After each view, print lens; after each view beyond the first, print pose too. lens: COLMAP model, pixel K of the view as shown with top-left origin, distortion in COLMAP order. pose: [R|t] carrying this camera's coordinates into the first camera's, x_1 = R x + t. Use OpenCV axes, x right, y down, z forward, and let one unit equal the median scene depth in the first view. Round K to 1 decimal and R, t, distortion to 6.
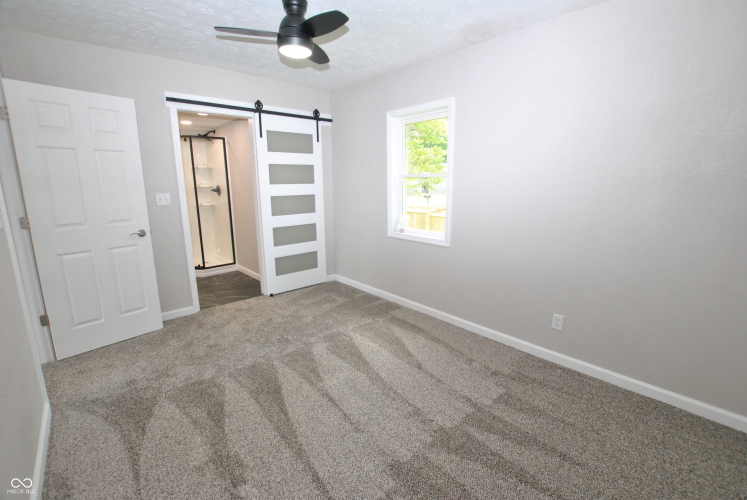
lens RADIAL K [[329.8, 0, 377.0], [0, 329.8, 246.5], [0, 0, 1]] dist [-0.036171, 0.005703]
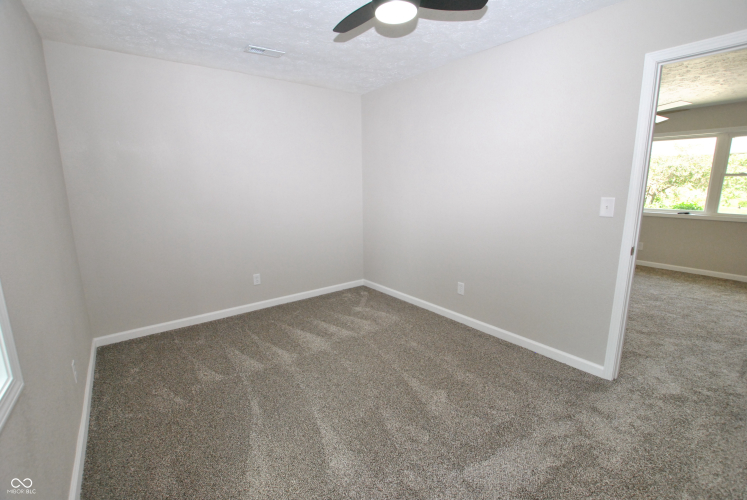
lens RADIAL K [[329.8, 0, 377.0], [0, 329.8, 246.5], [0, 0, 1]] dist [-0.036171, 0.005703]
pose [[-0.997561, -0.004836, 0.069634, -0.172144], [0.021625, 0.927107, 0.374173, -0.248199], [-0.066368, 0.374767, -0.924741, 1.244917]]
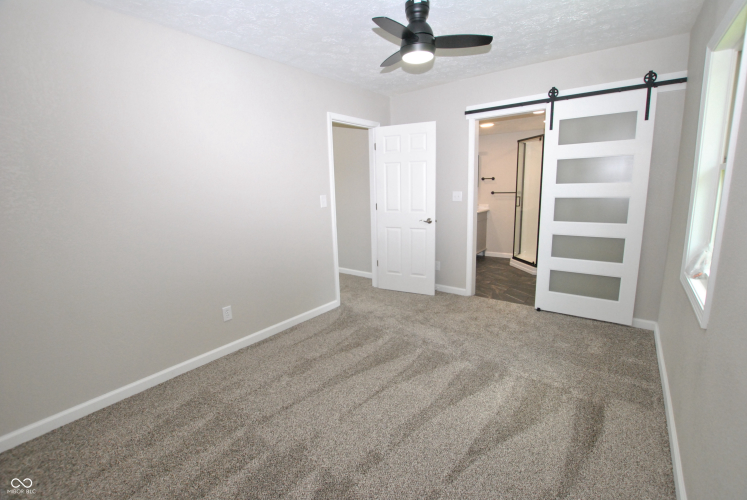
lens RADIAL K [[329.8, 0, 377.0], [0, 329.8, 246.5], [0, 0, 1]] dist [-0.036171, 0.005703]
pose [[0.180118, 0.178597, -0.967296, 0.540027], [-0.162728, 0.975239, 0.149763, -0.099688], [0.970091, 0.130431, 0.204721, 0.486420]]
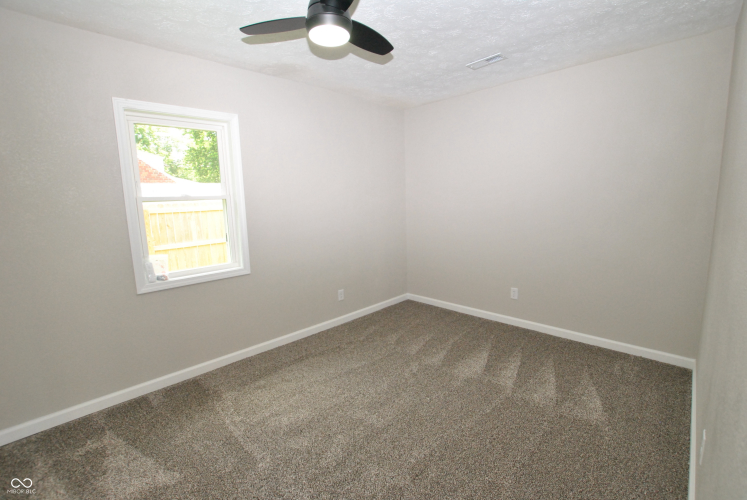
lens RADIAL K [[329.8, 0, 377.0], [0, 329.8, 246.5], [0, 0, 1]] dist [-0.036171, 0.005703]
pose [[-0.050696, -0.145406, 0.988072, -0.716892], [0.221854, 0.962986, 0.153097, -0.136639], [-0.973761, 0.226969, -0.016561, 0.666860]]
